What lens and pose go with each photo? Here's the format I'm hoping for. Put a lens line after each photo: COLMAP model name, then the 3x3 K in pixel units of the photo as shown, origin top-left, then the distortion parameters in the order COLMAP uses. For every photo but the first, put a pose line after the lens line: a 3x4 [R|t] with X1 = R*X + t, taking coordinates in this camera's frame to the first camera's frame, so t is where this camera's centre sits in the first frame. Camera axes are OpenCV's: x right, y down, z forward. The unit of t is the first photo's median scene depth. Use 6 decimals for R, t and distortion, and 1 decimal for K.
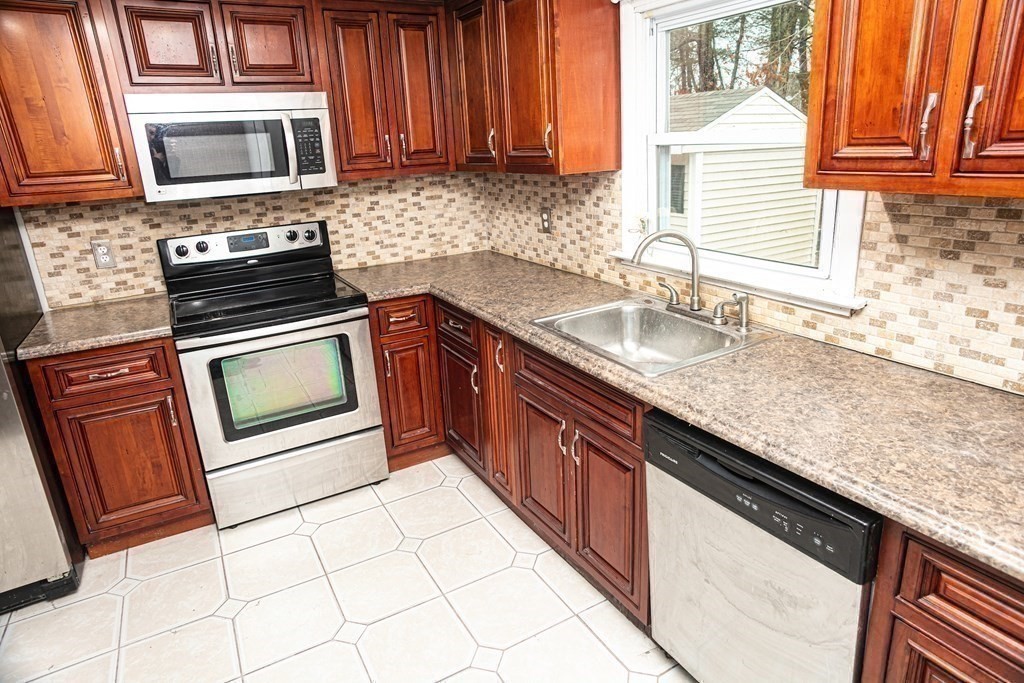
lens RADIAL K [[602.5, 0, 523.1], [0, 602.5, 330.5], [0, 0, 1]] dist [-0.091023, 0.060409]
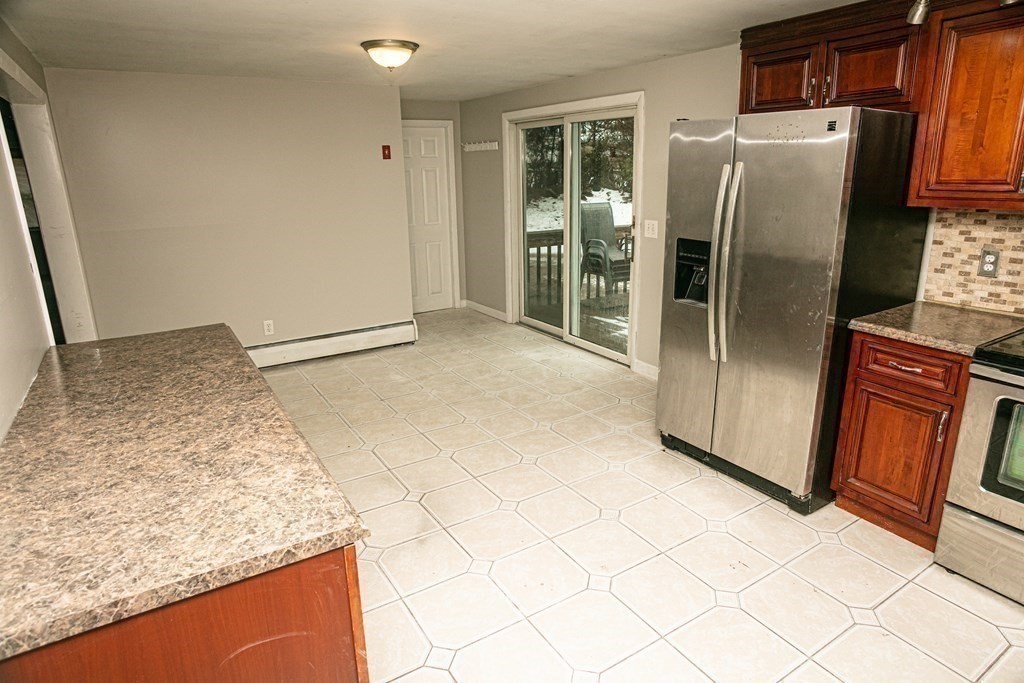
lens RADIAL K [[602.5, 0, 523.1], [0, 602.5, 330.5], [0, 0, 1]] dist [-0.091023, 0.060409]
pose [[0.040139, 0.303091, -0.952116, 0.226466], [-0.286479, 0.916370, 0.279634, -0.072898], [0.957245, 0.261537, 0.123612, 0.140259]]
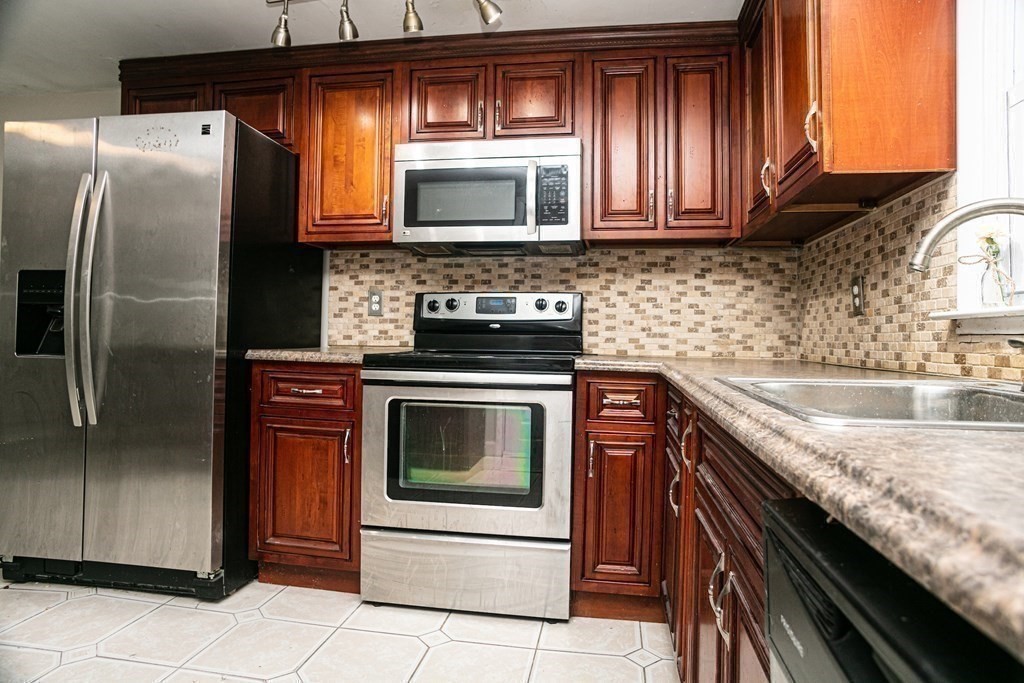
lens RADIAL K [[602.5, 0, 523.1], [0, 602.5, 330.5], [0, 0, 1]] dist [-0.091023, 0.060409]
pose [[0.773625, 0.048758, -0.631765, 0.182728], [-0.237368, 0.946734, -0.217603, 0.090049], [0.587503, 0.318304, 0.743991, 0.348224]]
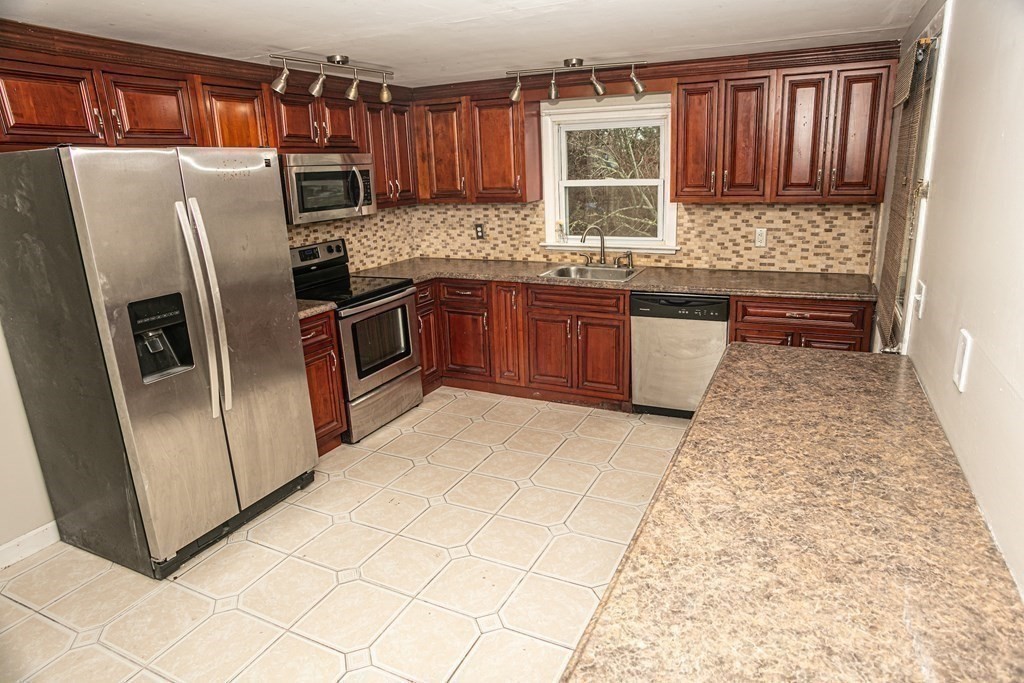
lens RADIAL K [[602.5, 0, 523.1], [0, 602.5, 330.5], [0, 0, 1]] dist [-0.091023, 0.060409]
pose [[0.831652, -0.132357, 0.539293, -0.880491], [0.164694, 0.986273, -0.011919, 0.139379], [-0.530312, 0.098731, 0.842034, -0.480454]]
